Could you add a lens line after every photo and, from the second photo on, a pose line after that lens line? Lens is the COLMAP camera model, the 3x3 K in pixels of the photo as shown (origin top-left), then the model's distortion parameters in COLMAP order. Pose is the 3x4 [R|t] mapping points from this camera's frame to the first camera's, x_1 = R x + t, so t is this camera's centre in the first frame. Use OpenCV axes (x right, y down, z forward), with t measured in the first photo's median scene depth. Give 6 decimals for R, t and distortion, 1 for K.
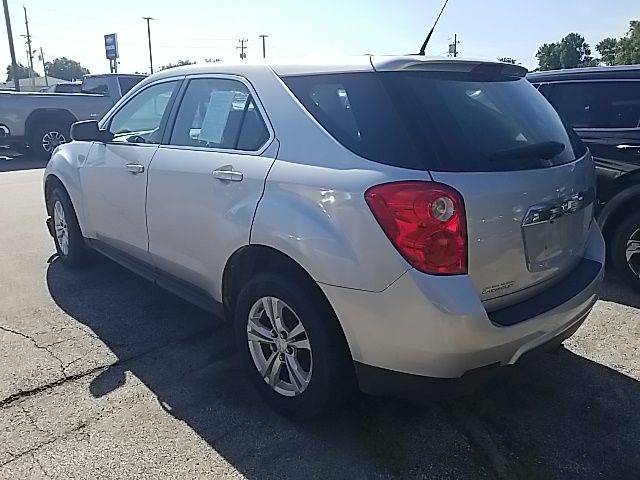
lens RADIAL K [[600.6, 0, 297.8], [0, 600.6, 242.4], [0, 0, 1]] dist [0.128590, -0.314686]
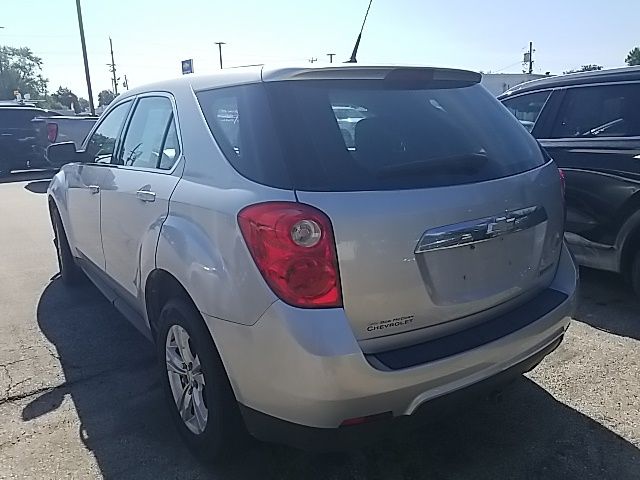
lens RADIAL K [[583.7, 0, 334.8], [0, 583.7, 236.5], [0, 0, 1]] dist [0.067808, -0.128695]
pose [[0.984504, 0.003915, -0.175320, 0.345226], [-0.009492, 0.999475, -0.030987, -0.020403], [0.175106, 0.032171, 0.984024, 0.141244]]
